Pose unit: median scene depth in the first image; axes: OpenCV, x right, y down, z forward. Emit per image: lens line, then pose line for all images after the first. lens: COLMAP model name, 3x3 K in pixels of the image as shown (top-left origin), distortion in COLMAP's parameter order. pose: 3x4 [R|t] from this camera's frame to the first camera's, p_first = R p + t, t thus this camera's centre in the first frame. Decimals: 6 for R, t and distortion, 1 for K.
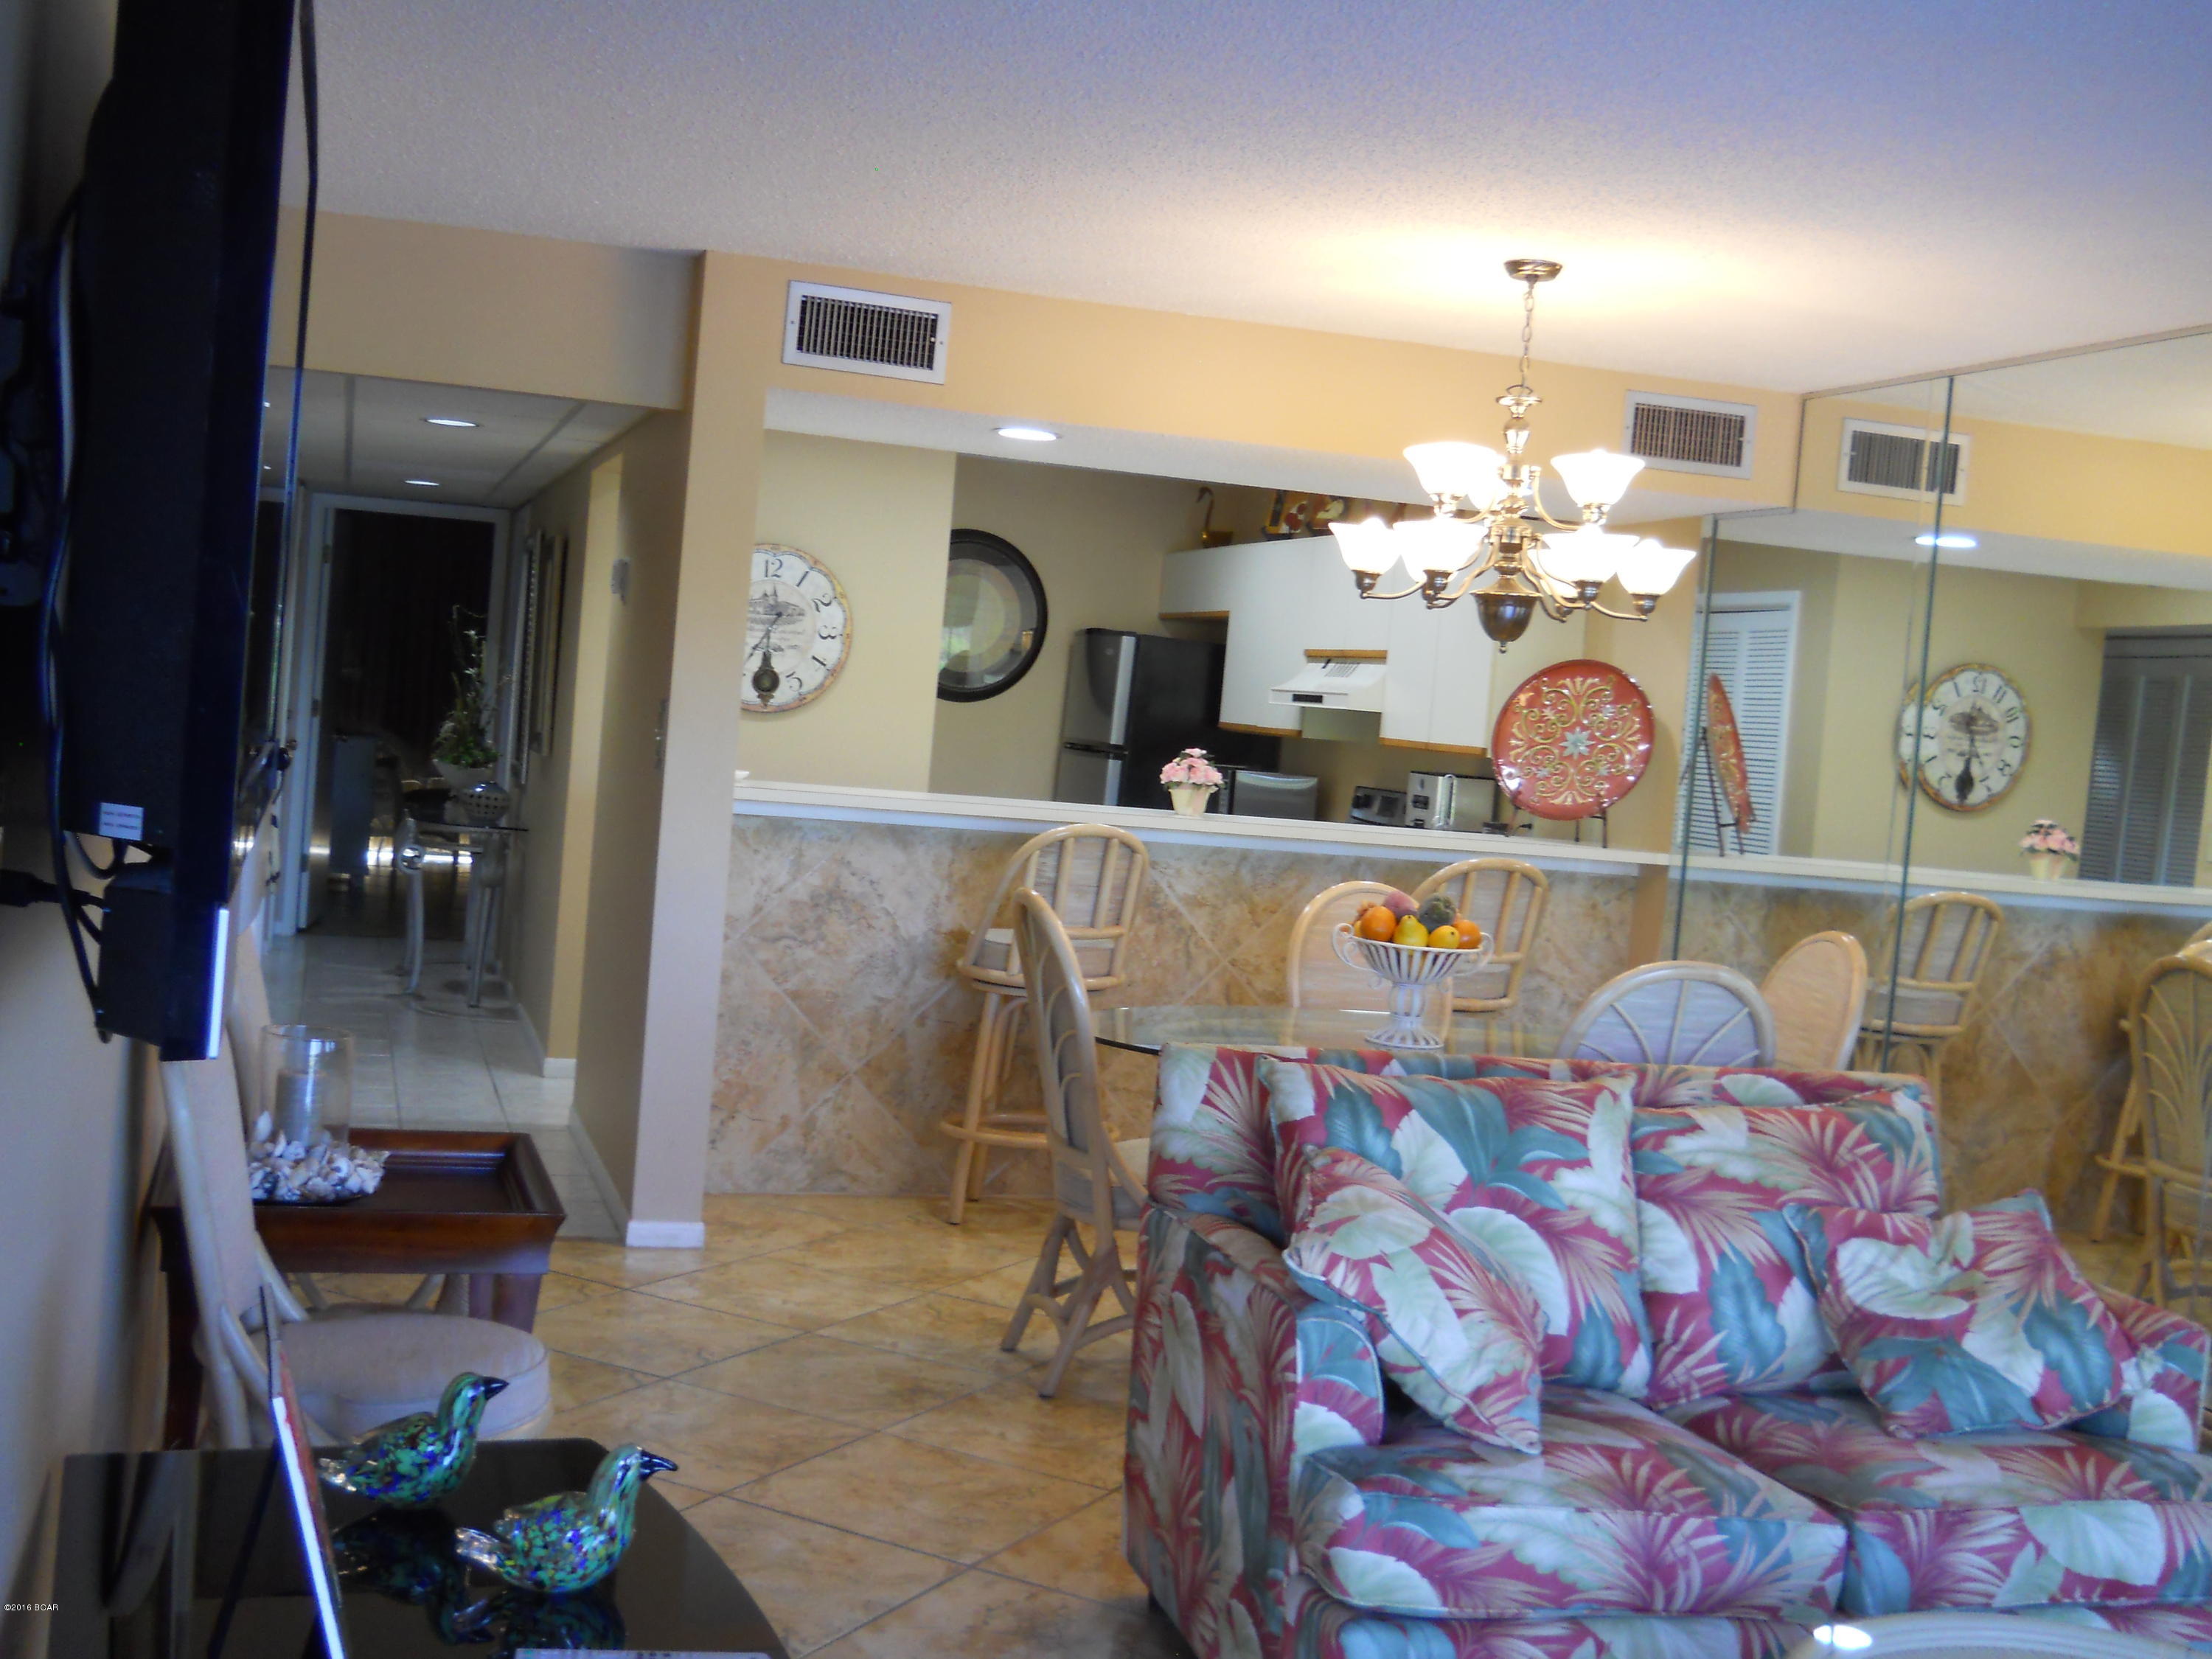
lens RADIAL K [[2457.2, 0, 1095.9], [0, 2457.2, 799.5], [0, 0, 1]] dist [-0.018380, 0.000000]
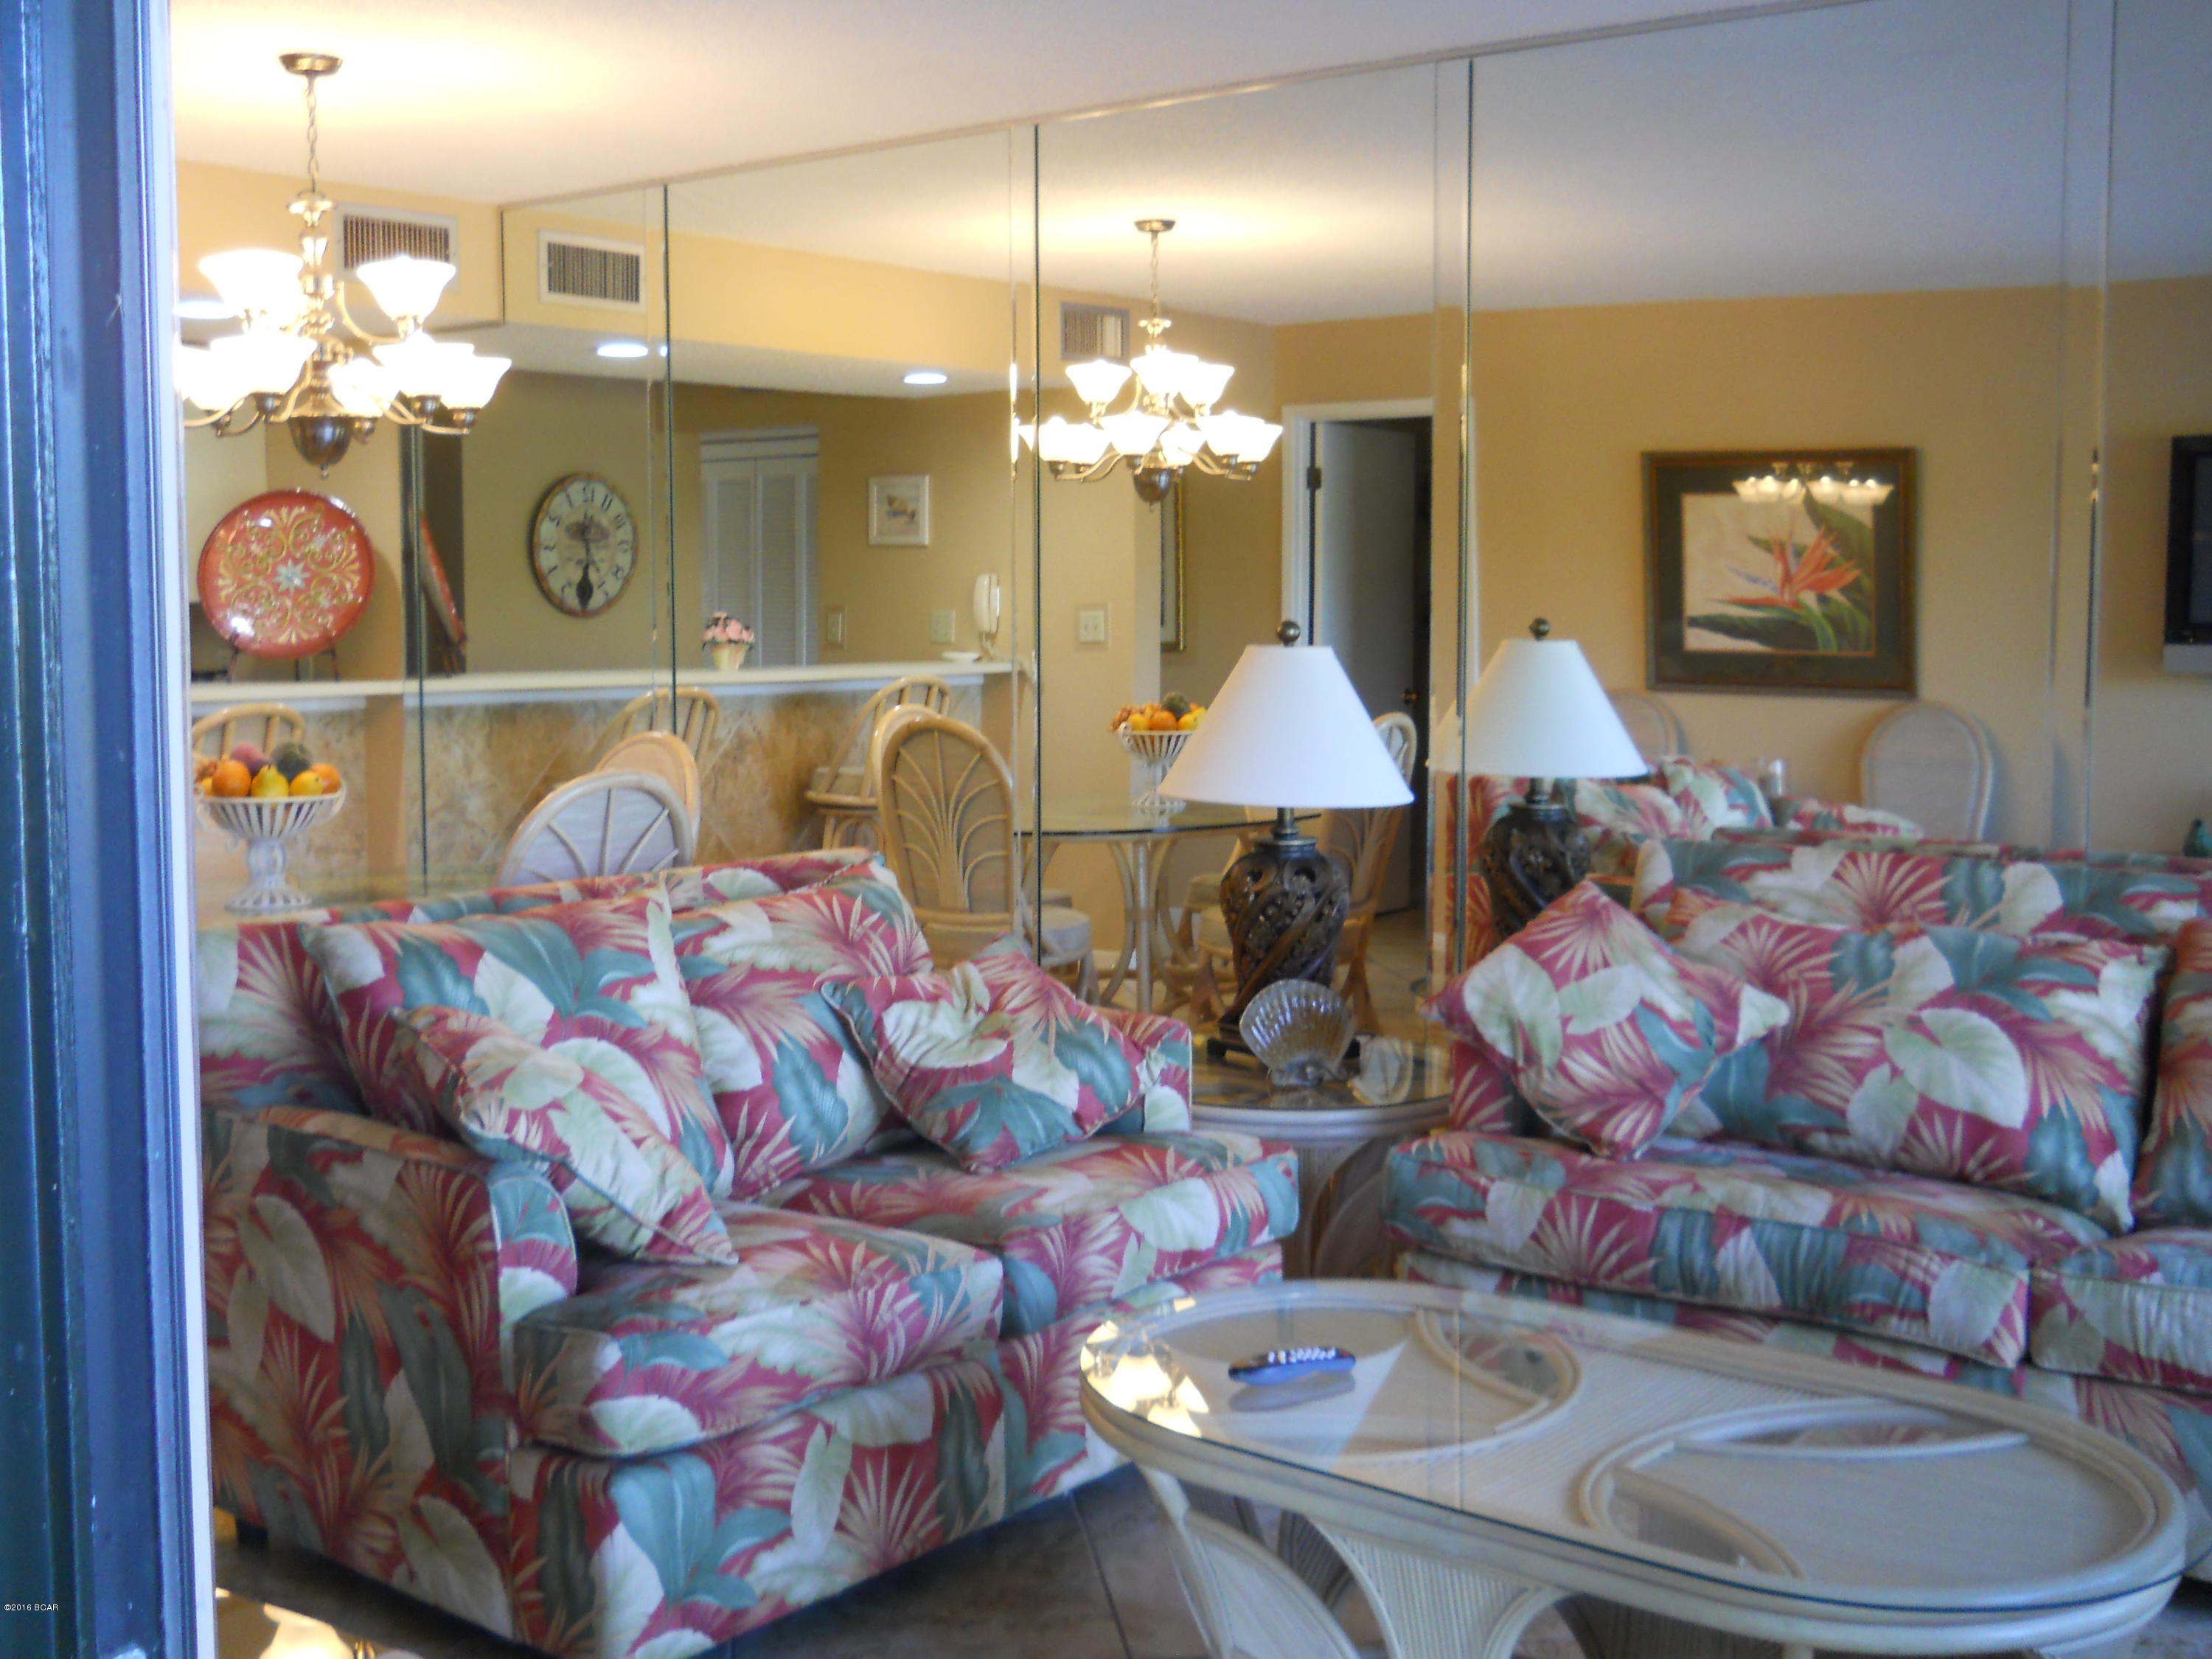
lens RADIAL K [[2457.2, 0, 1058.2], [0, 2457.2, 794.5], [0, 0, 1]] dist [-0.018380, 0.000000]
pose [[0.817755, -0.133551, 0.559858, -0.207066], [0.096256, 0.990741, 0.095740, -0.003797], [-0.567461, -0.024402, 0.823038, 0.091960]]
